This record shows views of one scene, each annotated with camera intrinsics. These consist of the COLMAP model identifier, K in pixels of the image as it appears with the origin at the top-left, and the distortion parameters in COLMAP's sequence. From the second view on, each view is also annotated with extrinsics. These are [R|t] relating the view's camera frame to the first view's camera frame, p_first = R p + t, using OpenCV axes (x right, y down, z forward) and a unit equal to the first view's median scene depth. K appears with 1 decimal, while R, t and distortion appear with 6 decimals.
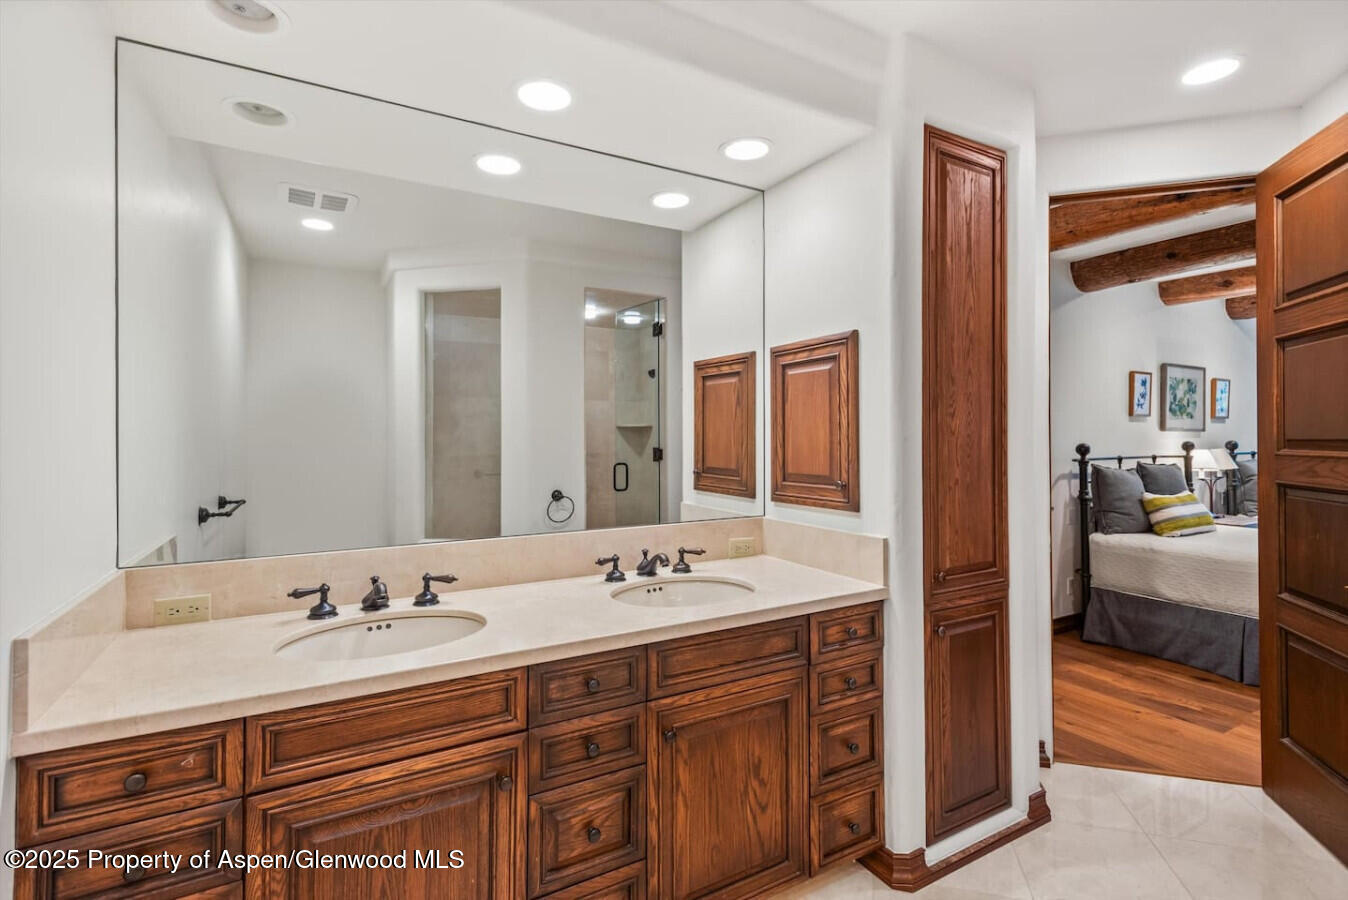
lens RADIAL K [[627.4, 0, 675.0], [0, 627.4, 442.7], [0, 0, 1]] dist [0.010728, -0.000241]
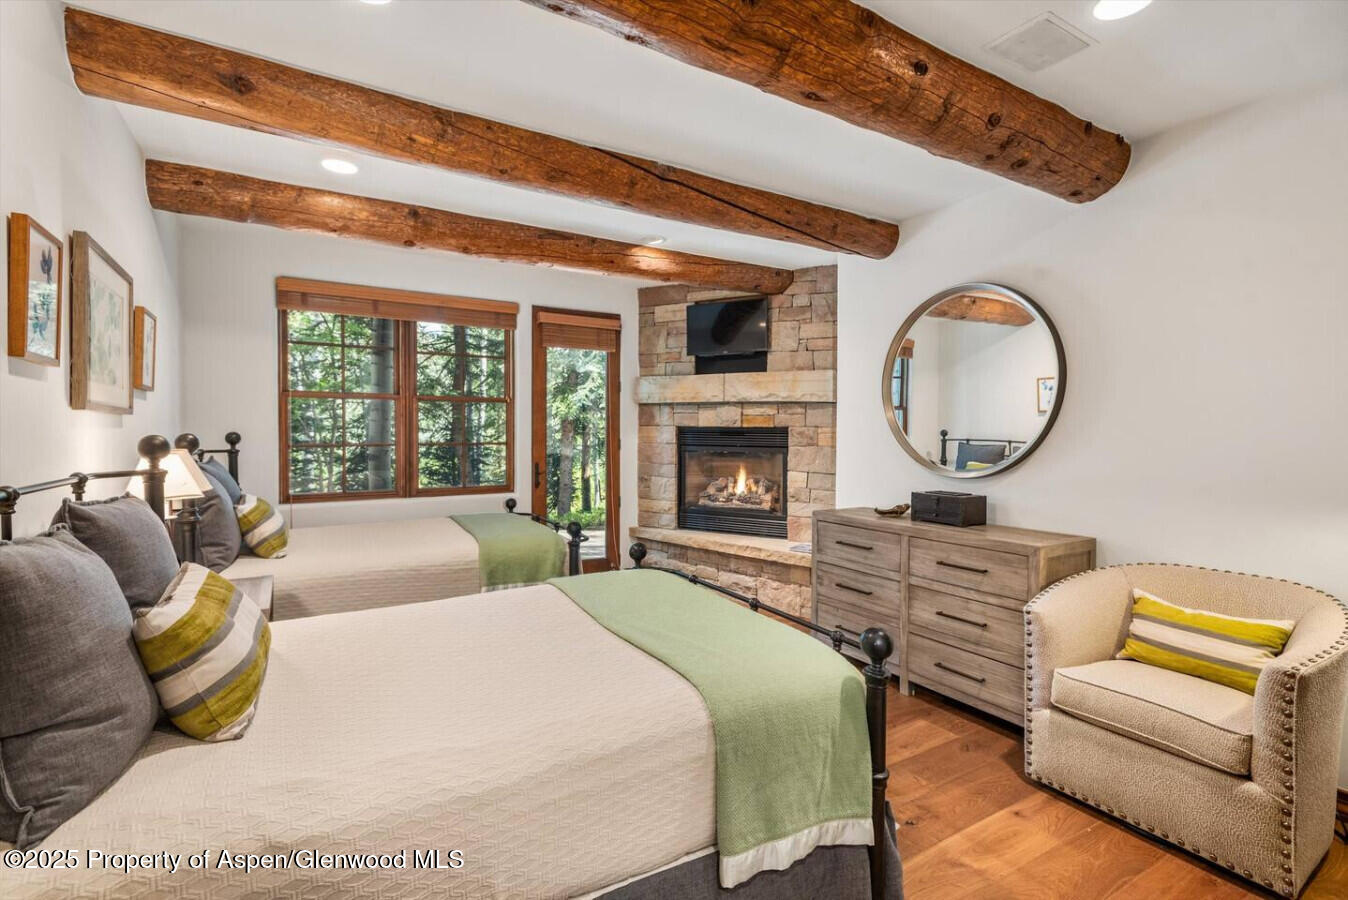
lens RADIAL K [[627.4, 0, 675.0], [0, 627.4, 442.7], [0, 0, 1]] dist [0.010728, -0.000241]
pose [[-0.028085, -0.009464, 0.999561, 0.444469], [-0.001406, 0.999955, 0.009428, -0.001796], [-0.999605, -0.001141, -0.028097, 0.762657]]
